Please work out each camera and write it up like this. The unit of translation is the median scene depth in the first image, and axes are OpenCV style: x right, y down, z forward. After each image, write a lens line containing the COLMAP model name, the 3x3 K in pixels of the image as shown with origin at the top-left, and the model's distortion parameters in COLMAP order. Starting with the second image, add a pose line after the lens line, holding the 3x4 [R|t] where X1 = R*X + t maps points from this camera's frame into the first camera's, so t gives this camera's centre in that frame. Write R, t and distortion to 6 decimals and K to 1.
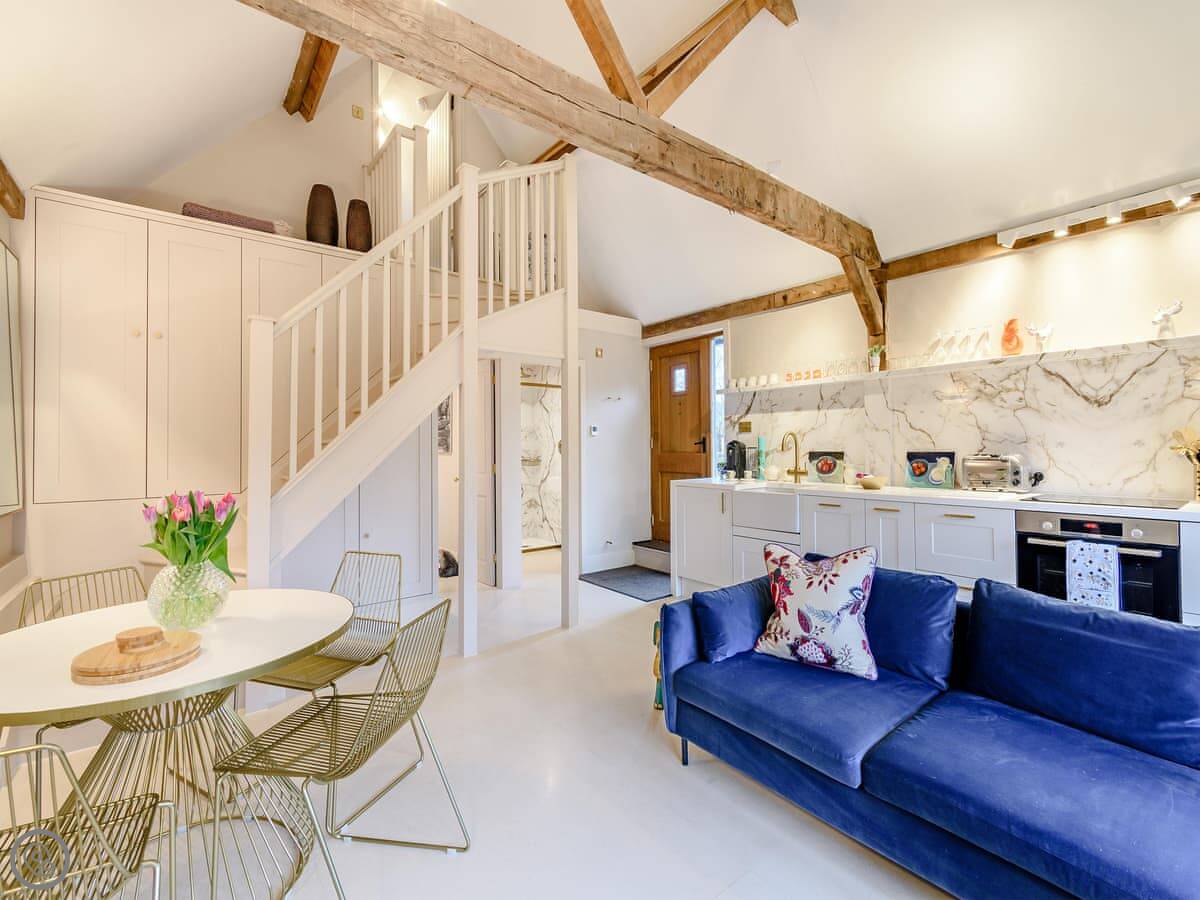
lens RADIAL K [[535.9, 0, 610.1], [0, 535.9, 443.8], [0, 0, 1]] dist [0.000147, -0.000455]
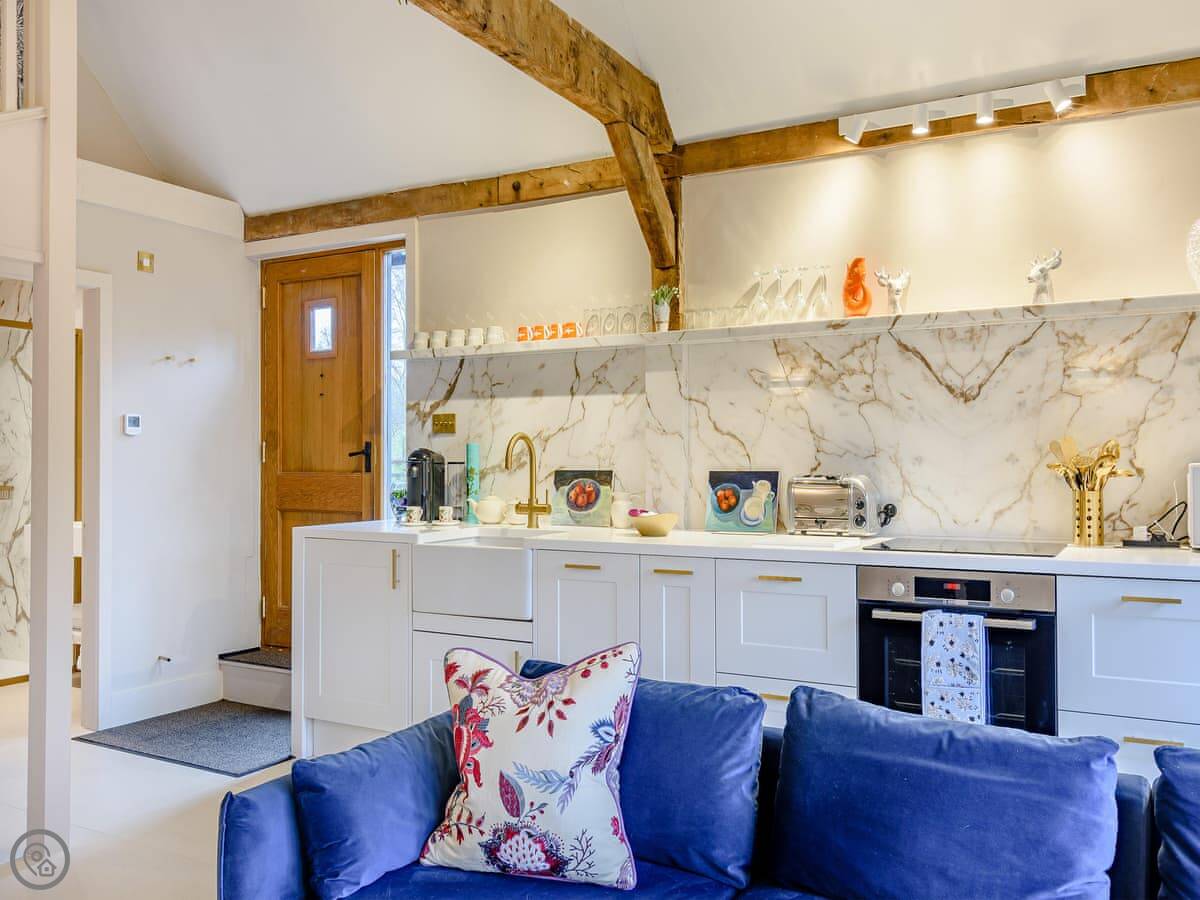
lens RADIAL K [[984.7, 0, 624.6], [0, 984.7, 453.3], [0, 0, 1]] dist [-0.004920, -0.003276]
pose [[0.921562, 0.010202, 0.388098, 0.057450], [-0.008774, 0.999947, -0.005450, 0.002509], [-0.388133, 0.001618, 0.921602, 0.049757]]
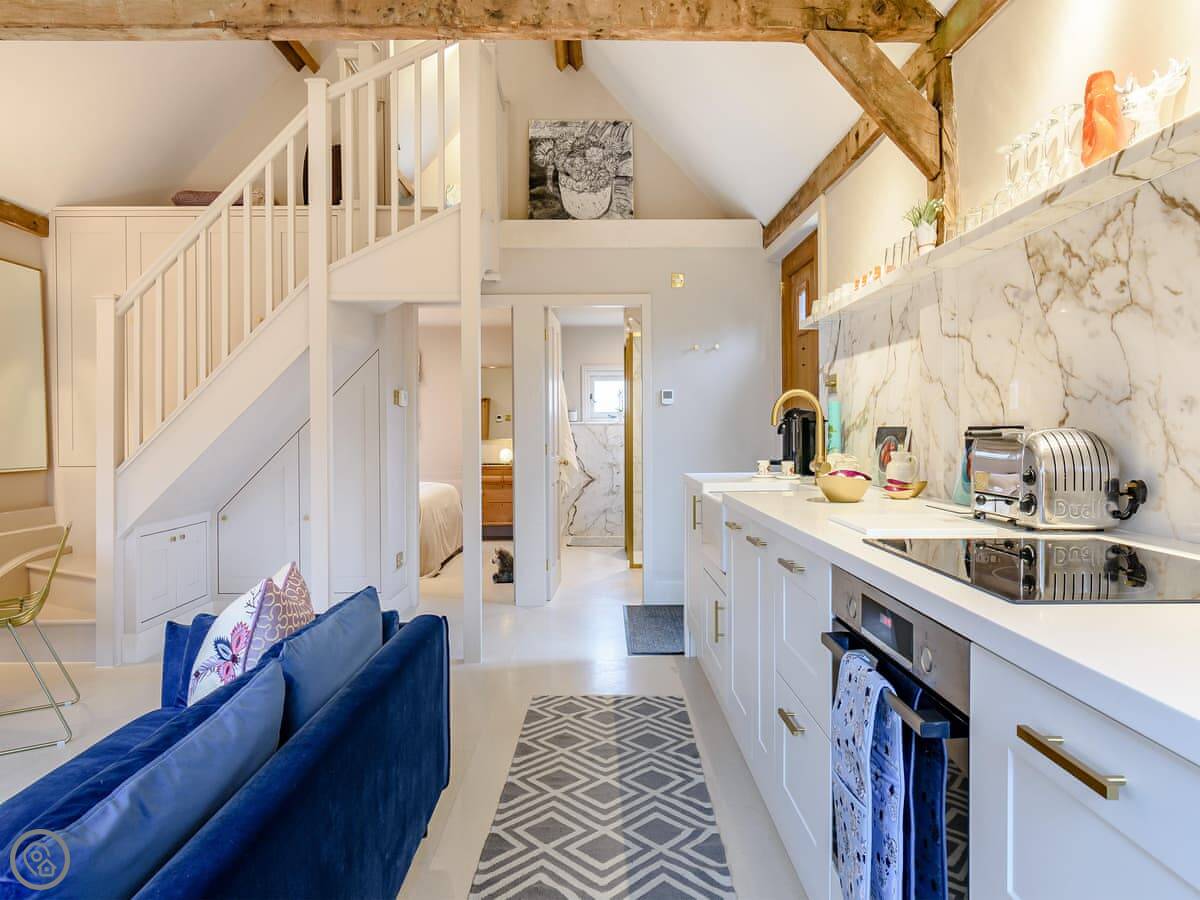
lens RADIAL K [[728.3, 0, 583.9], [0, 728.3, 445.7], [0, 0, 1]] dist [-0.001007, -0.000596]
pose [[0.789165, 0.016720, -0.613954, 0.767854], [0.003557, 0.999488, 0.031791, 0.011708], [0.614171, -0.027272, 0.788702, 0.355642]]
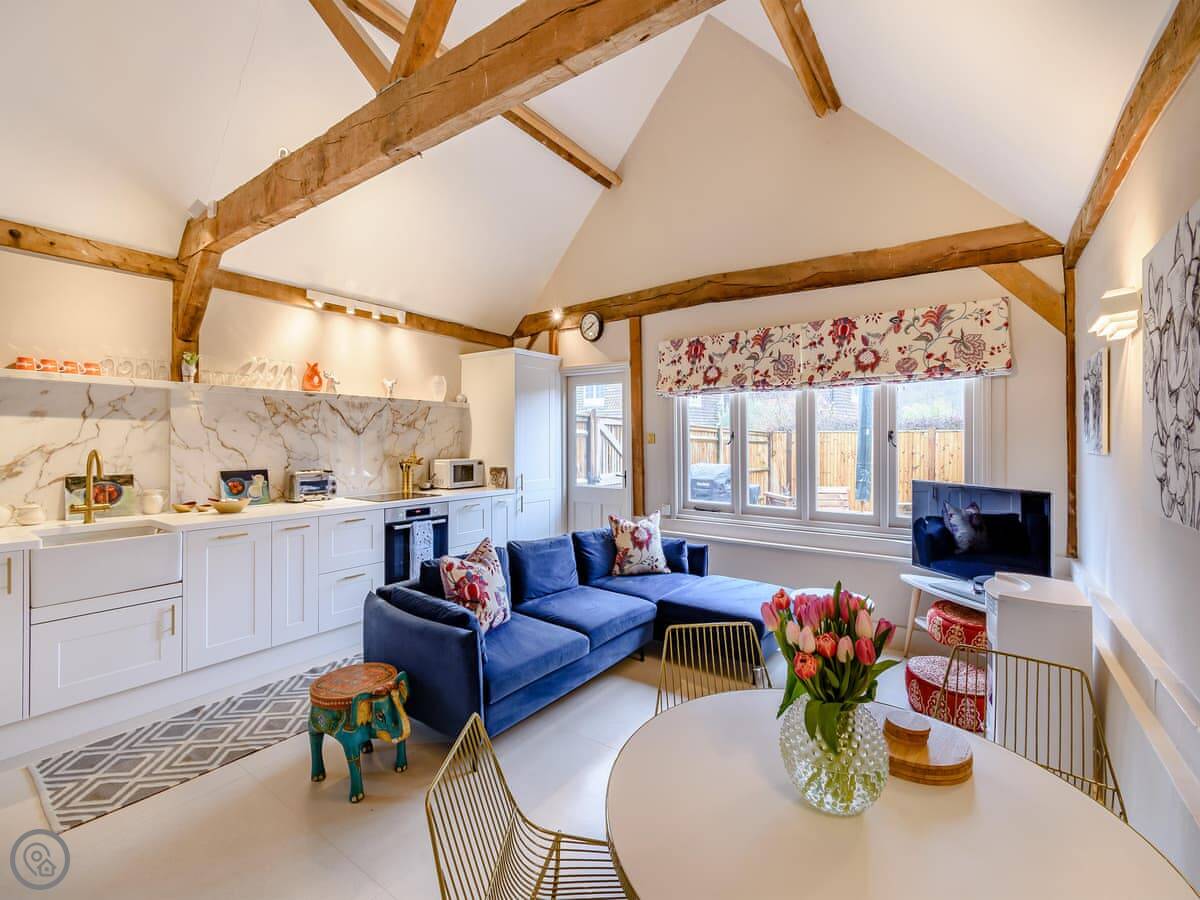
lens RADIAL K [[541.6, 0, 592.8], [0, 541.6, 455.6], [0, 0, 1]] dist [0.000588, -0.000200]
pose [[-0.277879, -0.008744, 0.960576, -0.639387], [-0.002592, 0.999962, 0.008352, -0.025527], [-0.960613, -0.000169, -0.277891, 0.712264]]
